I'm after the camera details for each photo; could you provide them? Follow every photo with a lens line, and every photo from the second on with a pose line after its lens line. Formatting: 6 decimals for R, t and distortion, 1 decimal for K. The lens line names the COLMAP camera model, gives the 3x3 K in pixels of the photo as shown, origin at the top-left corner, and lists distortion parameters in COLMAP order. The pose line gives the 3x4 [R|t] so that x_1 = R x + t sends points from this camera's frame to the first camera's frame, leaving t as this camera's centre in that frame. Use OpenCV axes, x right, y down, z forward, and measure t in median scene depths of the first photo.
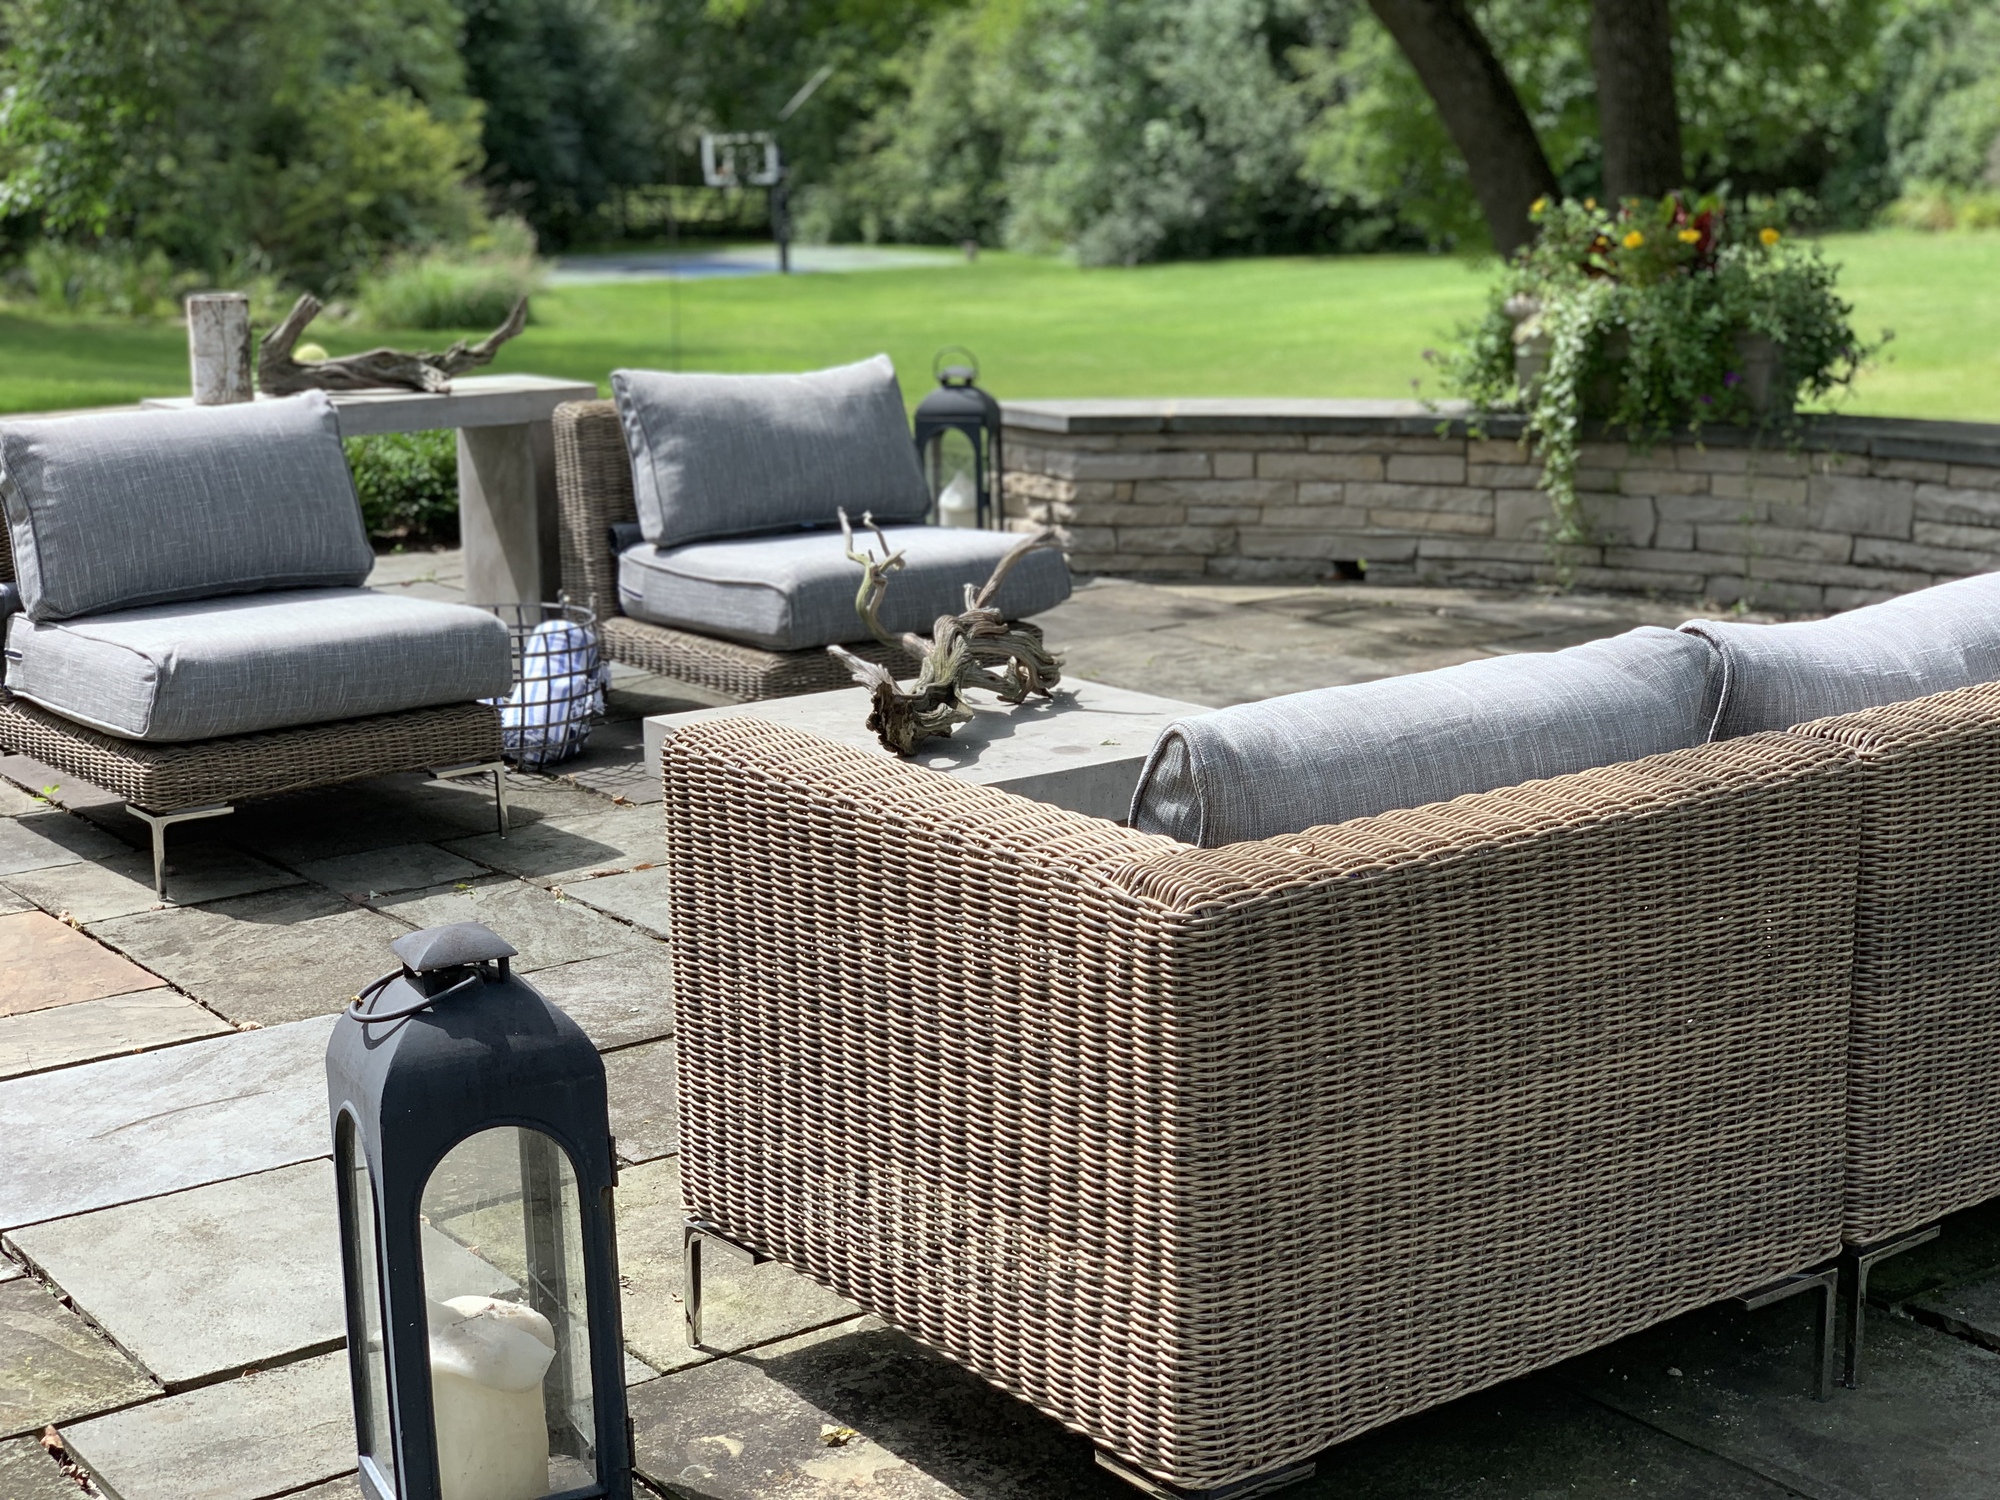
lens RADIAL K [[2950.7, 0, 1011.1], [0, 2950.7, 818.9], [0, 0, 1]] dist [0.019059, 0.201818]
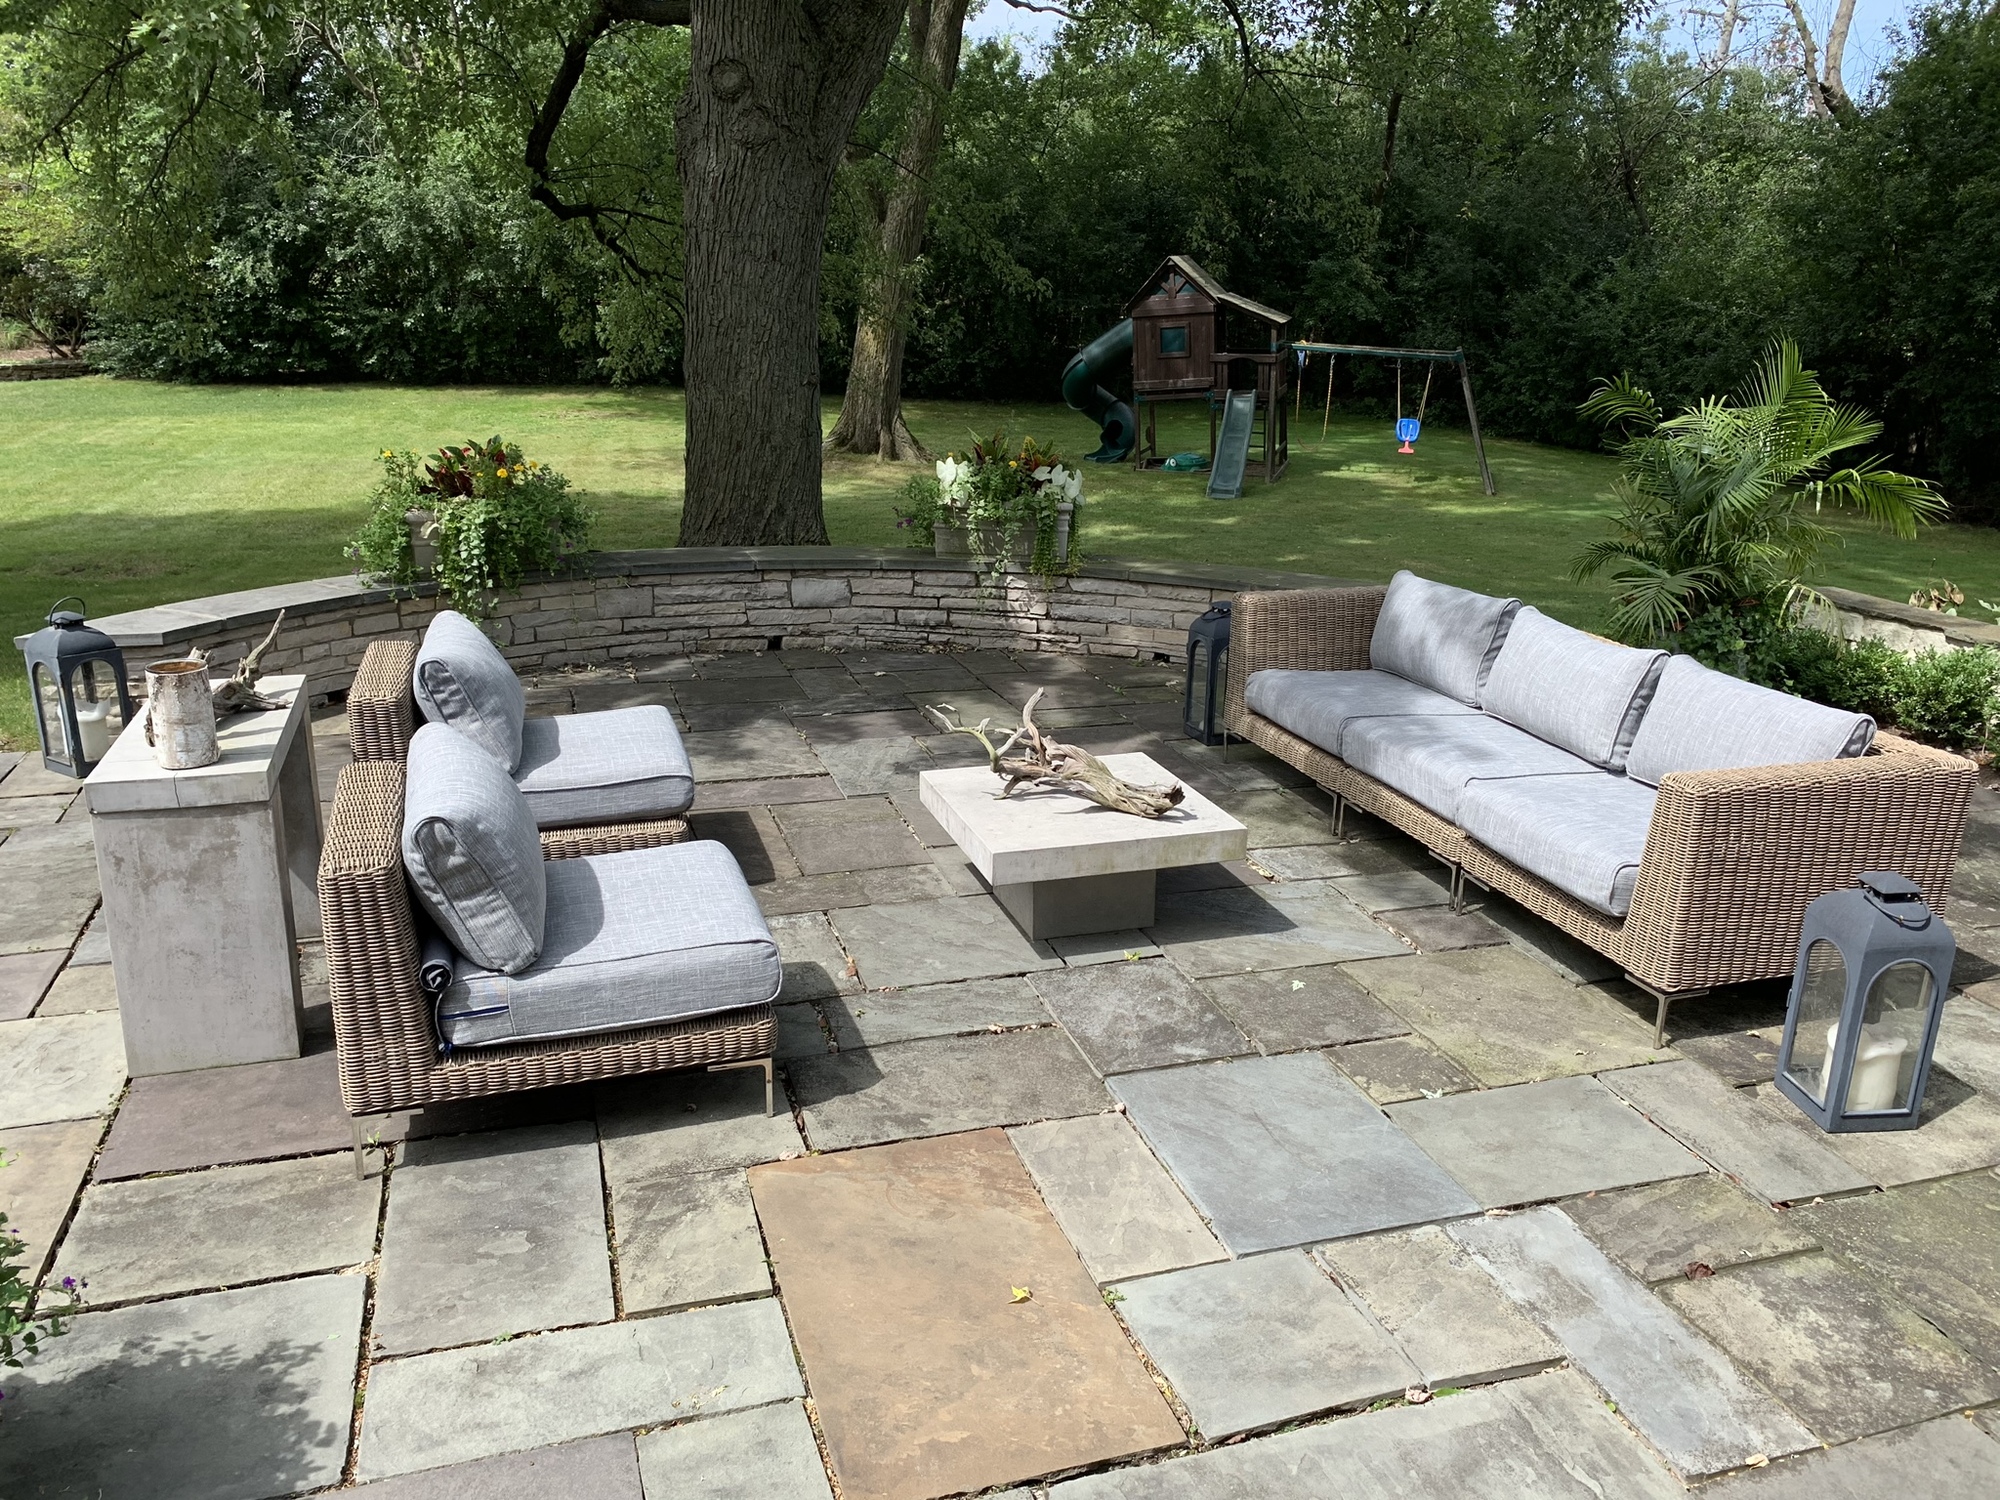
lens RADIAL K [[1506.1, 0, 1002.5], [0, 1506.1, 737.0], [0, 0, 1]] dist [0.030210, 0.001085]
pose [[0.322799, -0.247155, 0.913628, -0.521595], [0.196895, 0.961720, 0.190598, -0.152424], [-0.925761, 0.118364, 0.359106, 0.412771]]
